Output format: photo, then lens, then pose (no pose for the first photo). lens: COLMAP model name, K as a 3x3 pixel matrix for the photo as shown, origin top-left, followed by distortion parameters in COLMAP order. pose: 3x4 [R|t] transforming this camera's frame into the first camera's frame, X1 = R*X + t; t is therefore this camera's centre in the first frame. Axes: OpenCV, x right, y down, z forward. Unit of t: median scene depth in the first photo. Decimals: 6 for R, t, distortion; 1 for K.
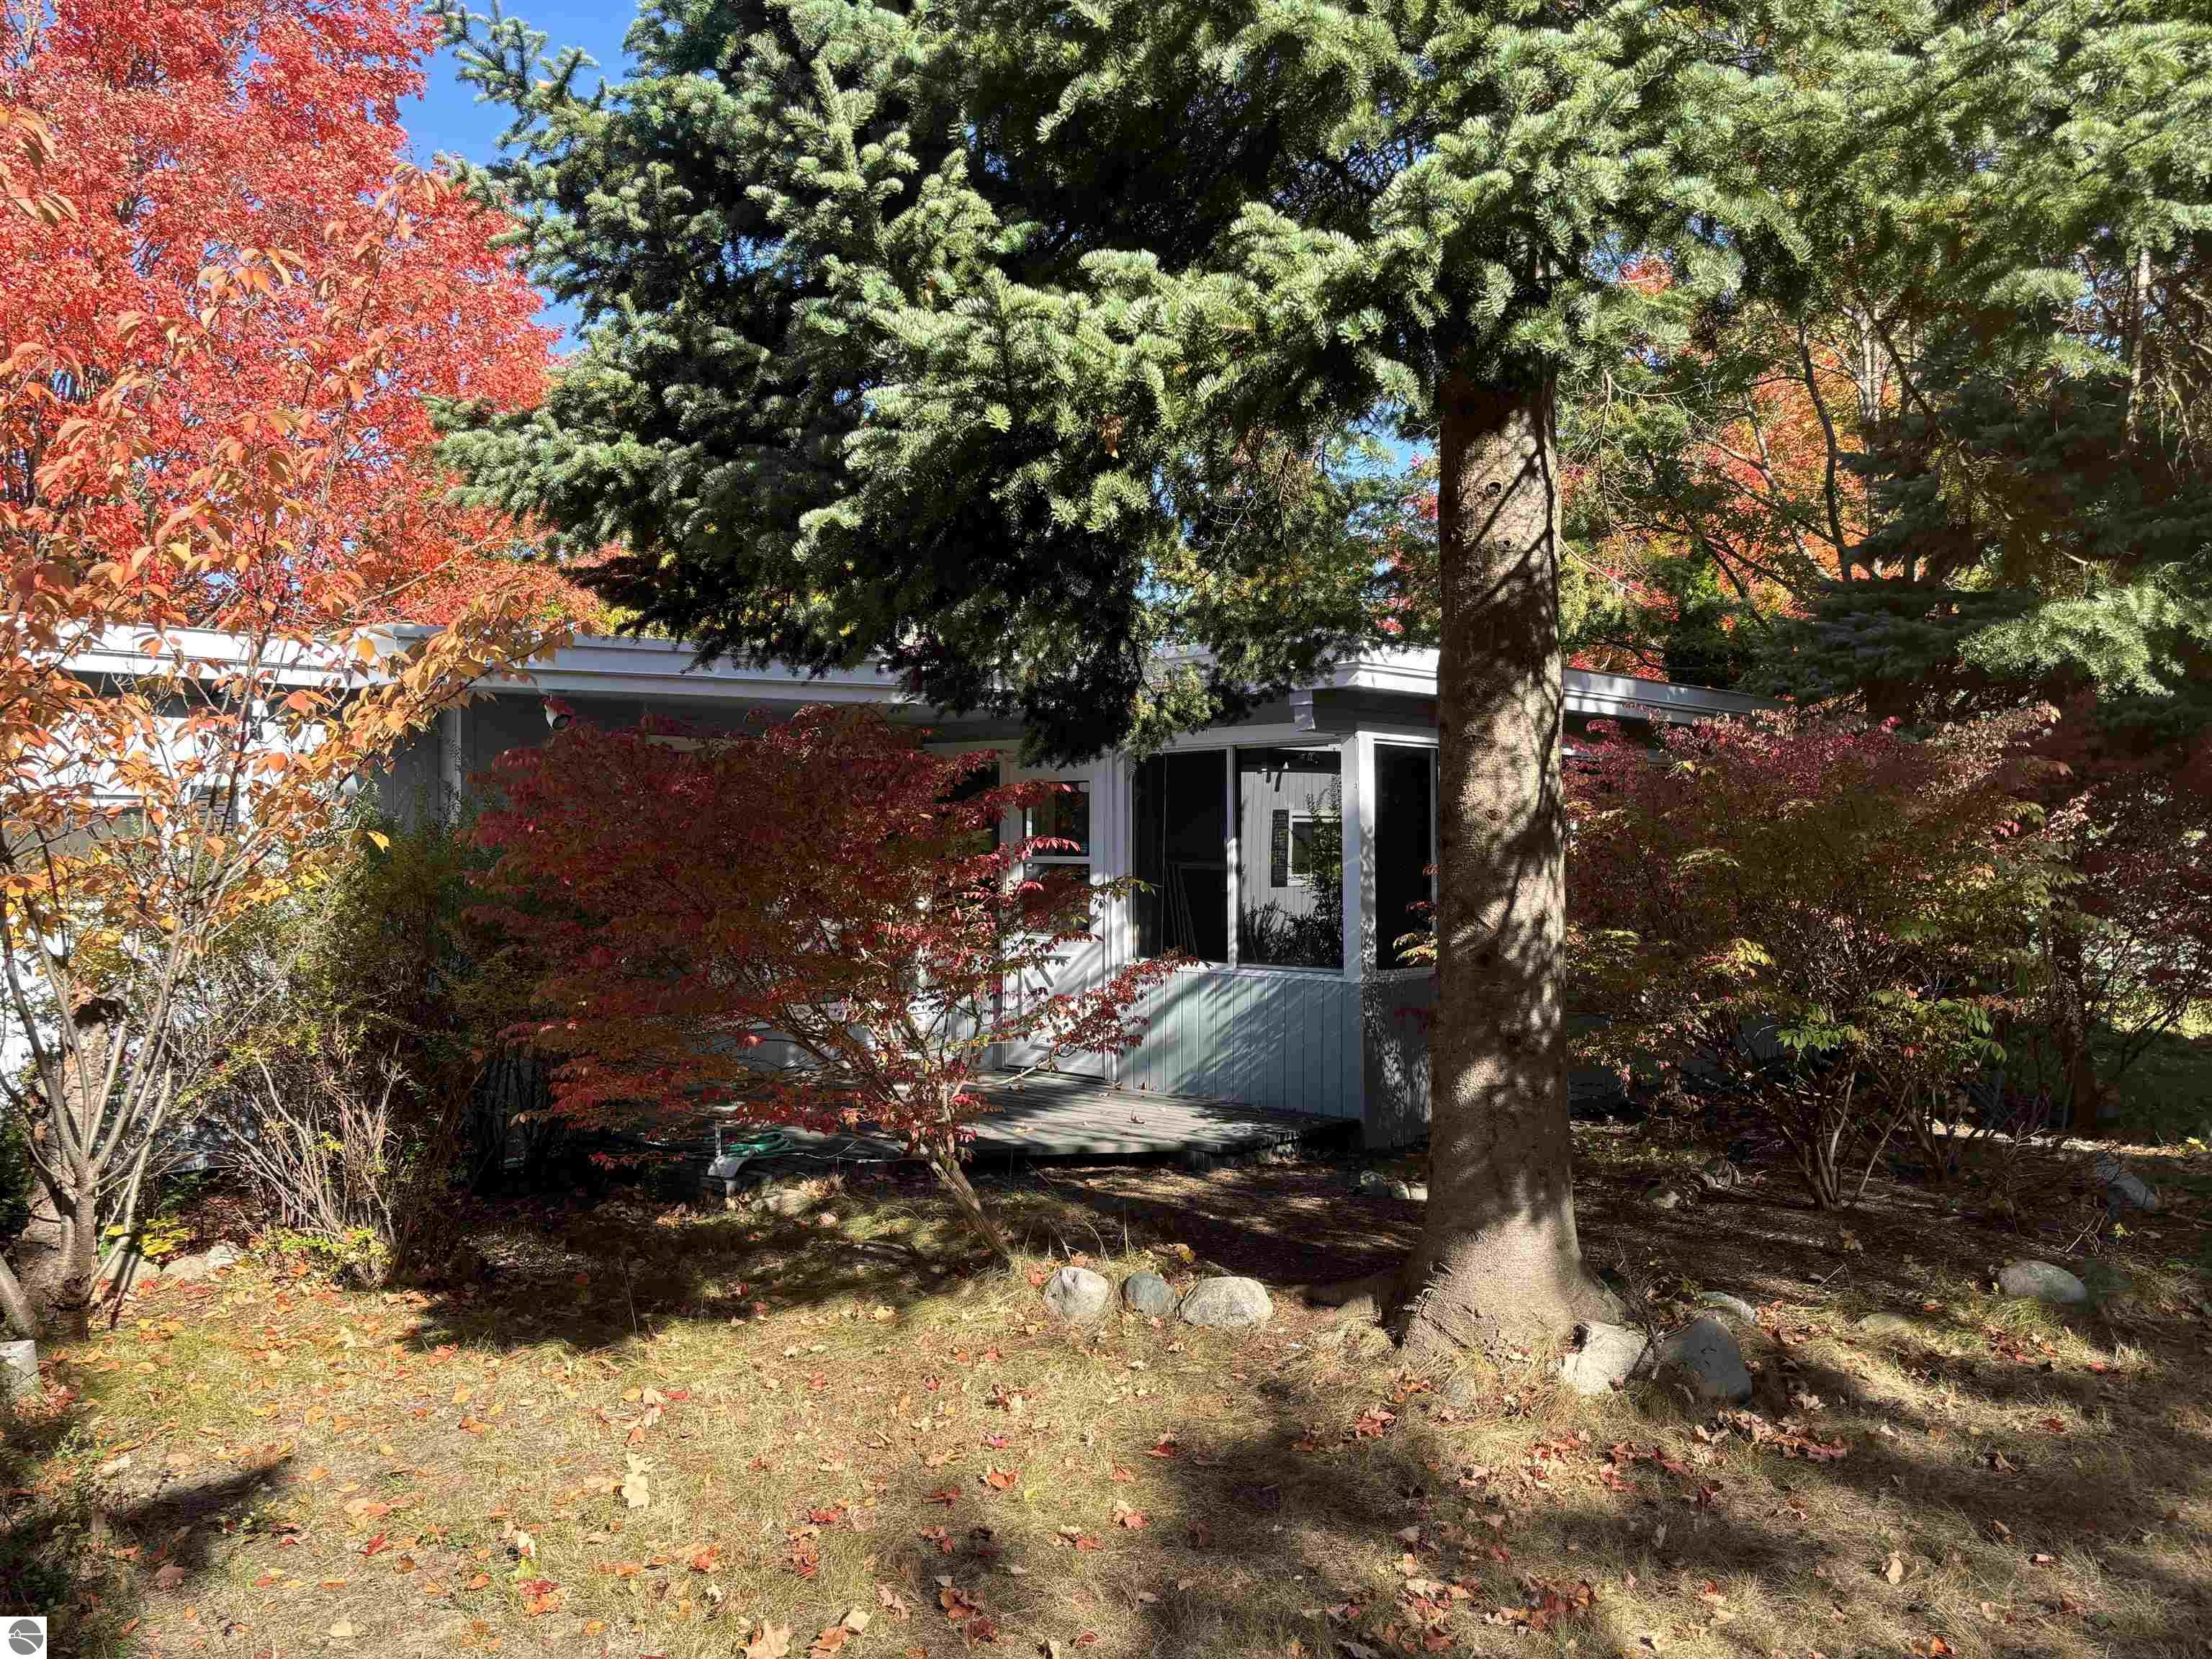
lens RADIAL K [[1659.7, 0, 1098.1], [0, 1659.7, 839.0], [0, 0, 1]] dist [0.073680, -0.070244]
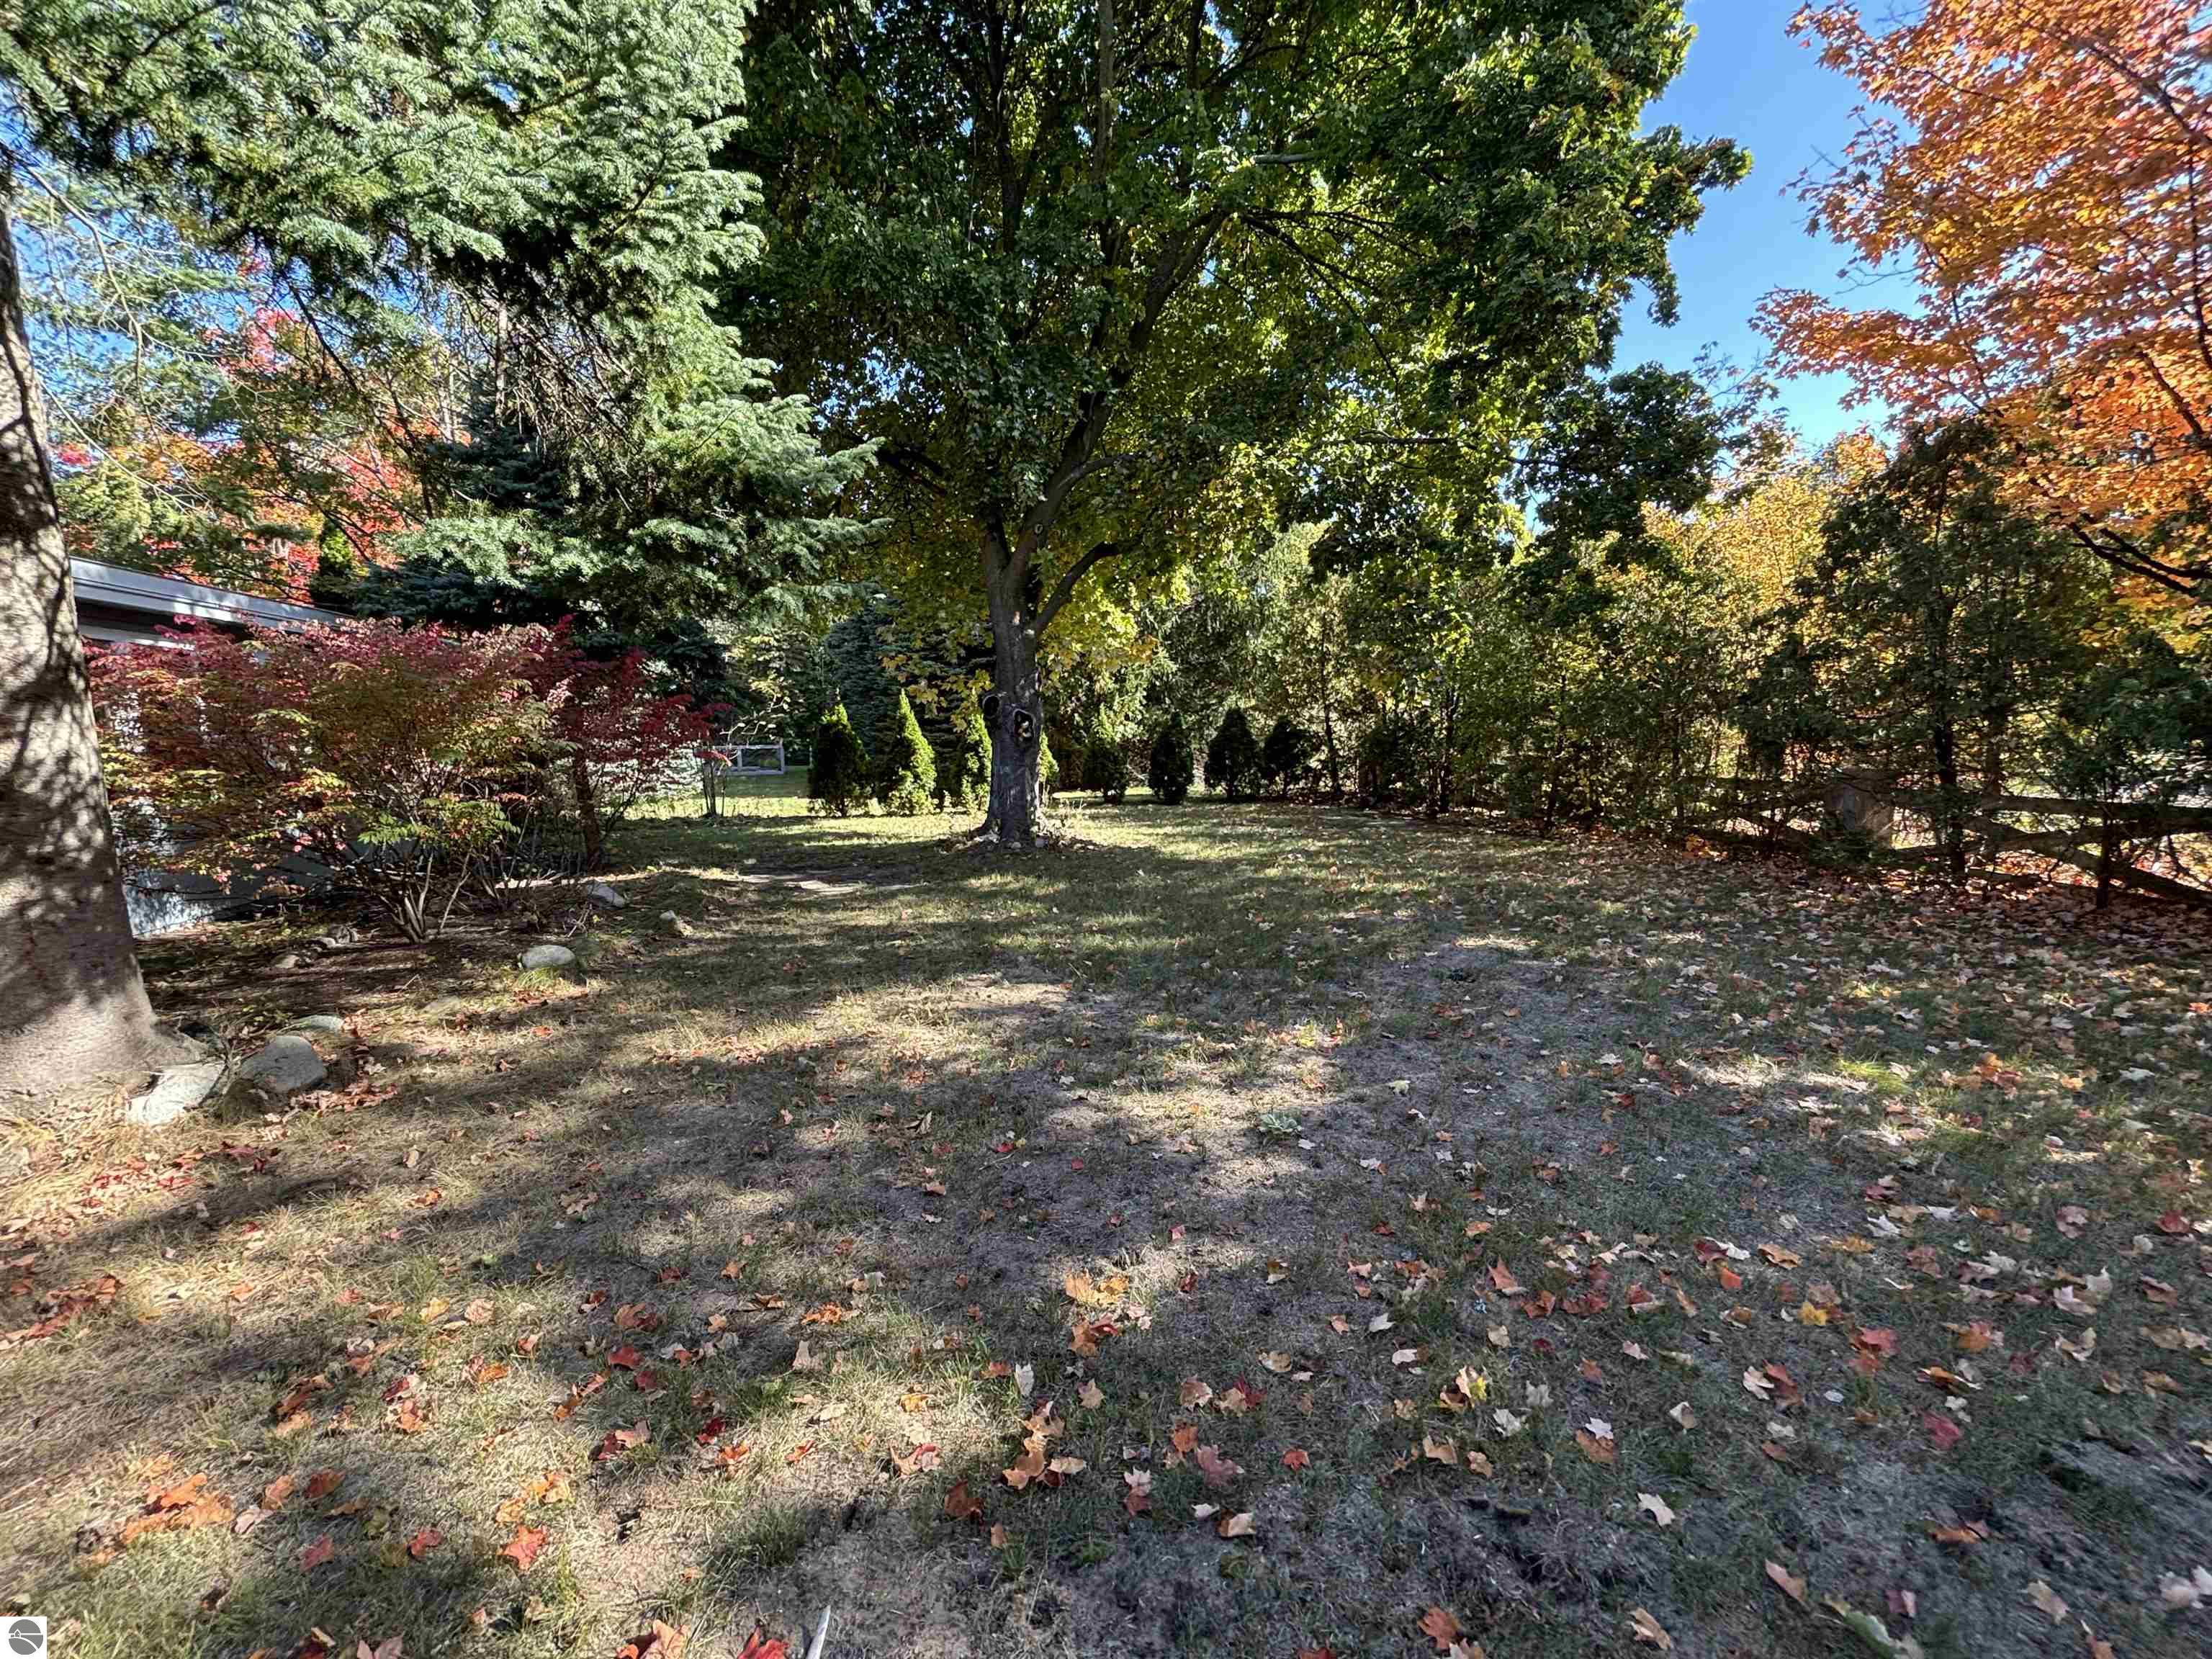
lens RADIAL K [[897.8, 0, 1099.6], [0, 897.8, 823.6], [0, 0, 1]] dist [-0.000110, -0.000432]
pose [[0.528953, -0.104806, 0.842155, 0.111910], [0.014368, 0.993309, 0.114592, 0.032620], [-0.848529, -0.048514, 0.526920, 0.035786]]
